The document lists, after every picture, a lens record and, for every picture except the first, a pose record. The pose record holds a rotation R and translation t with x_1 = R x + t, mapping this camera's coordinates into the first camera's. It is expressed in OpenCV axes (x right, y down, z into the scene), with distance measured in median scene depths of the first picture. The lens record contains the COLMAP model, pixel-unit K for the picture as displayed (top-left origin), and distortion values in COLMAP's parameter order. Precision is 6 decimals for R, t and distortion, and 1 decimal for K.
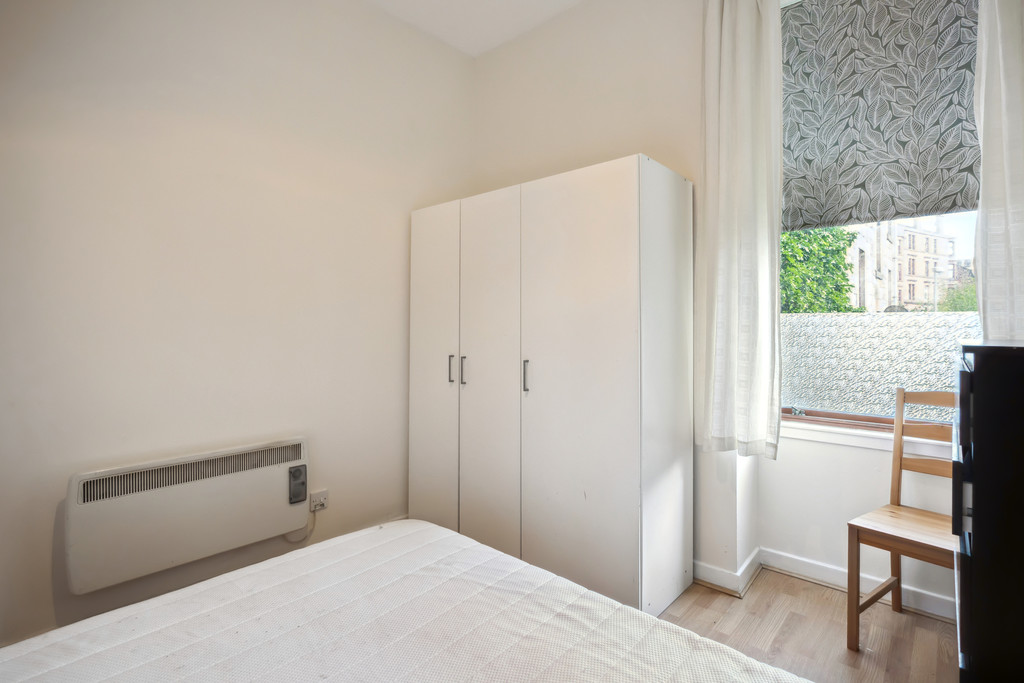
lens RADIAL K [[500.8, 0, 510.2], [0, 500.8, 323.2], [0, 0, 1]] dist [-0.023492, 0.009620]
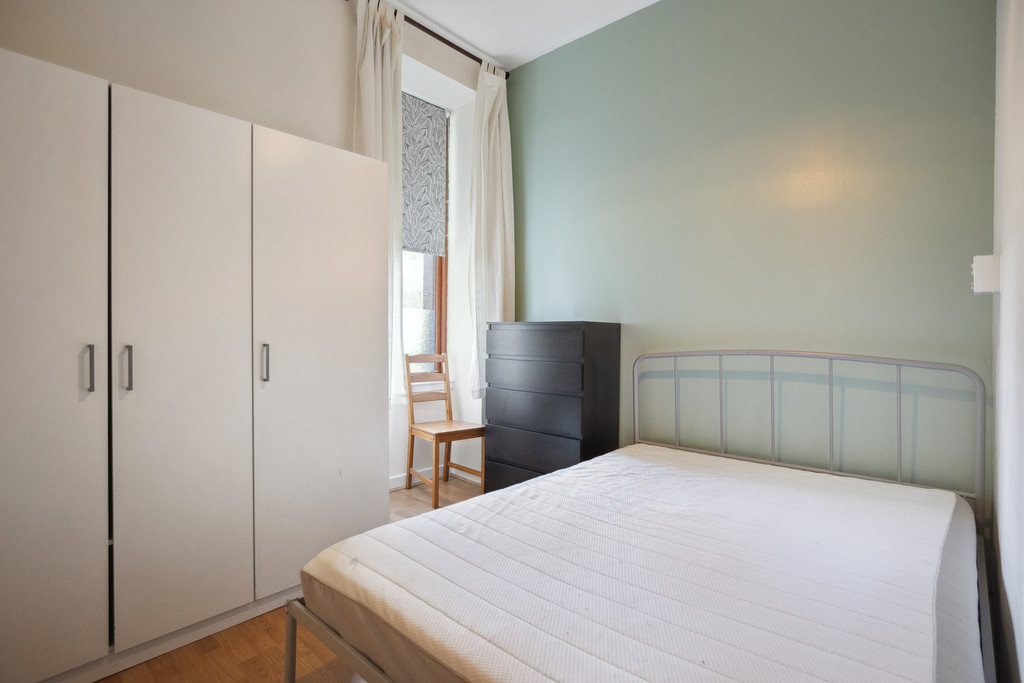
lens RADIAL K [[500.8, 0, 510.2], [0, 500.8, 323.2], [0, 0, 1]] dist [-0.023492, 0.009620]
pose [[-0.003742, 0.016008, 0.999865, -0.977841], [-0.013240, 0.999783, -0.016056, 0.057881], [-0.999905, -0.013298, -0.003529, 0.743983]]
